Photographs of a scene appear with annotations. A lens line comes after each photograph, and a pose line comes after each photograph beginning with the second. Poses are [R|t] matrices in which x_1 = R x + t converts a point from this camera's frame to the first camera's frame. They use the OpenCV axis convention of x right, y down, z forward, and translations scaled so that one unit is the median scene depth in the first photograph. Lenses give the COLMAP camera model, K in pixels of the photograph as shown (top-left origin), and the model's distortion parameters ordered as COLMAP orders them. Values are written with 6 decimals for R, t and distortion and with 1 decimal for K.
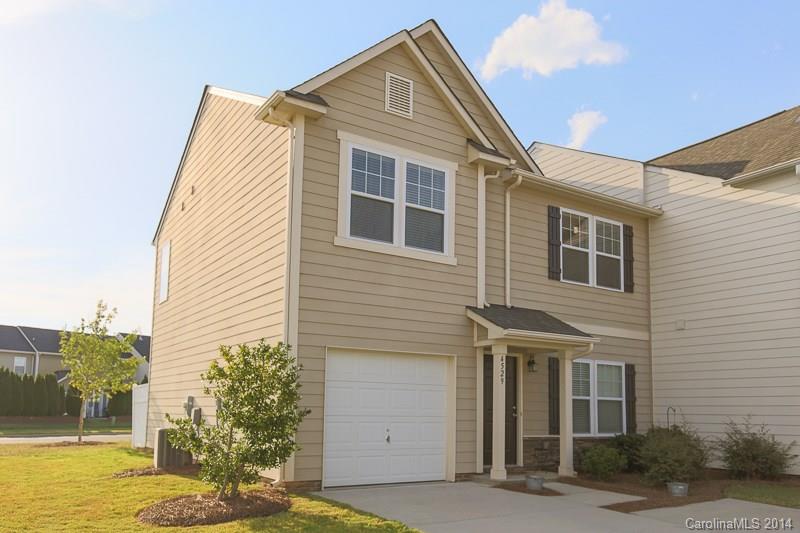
lens RADIAL K [[561.0, 0, 400.0], [0, 561.0, 266.5], [0, 0, 1]] dist [0.004043, 0.000736]
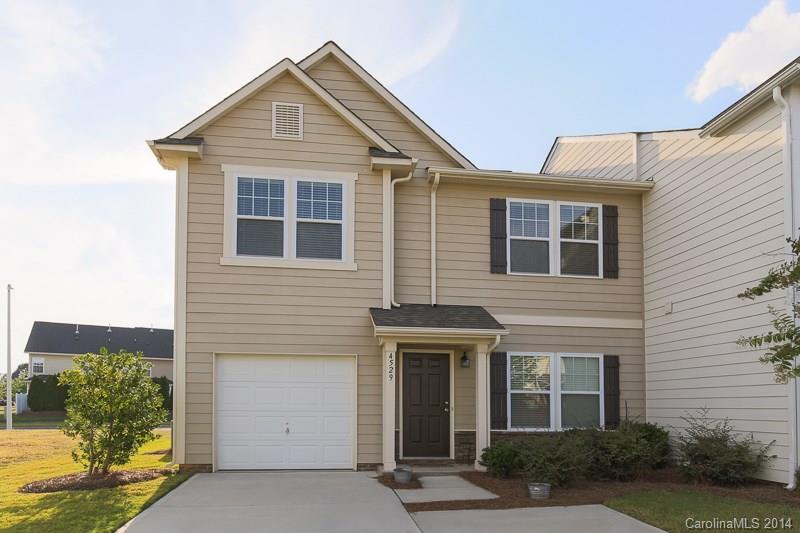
lens RADIAL K [[462.7, 0, 400.0], [0, 462.7, 319.9], [0, 0, 1]] dist [-0.004294, -0.000481]
pose [[0.919974, -0.078247, -0.384091, 0.481741], [0.102469, 0.993807, 0.042975, 0.059173], [0.378350, -0.078894, 0.922295, 0.210896]]
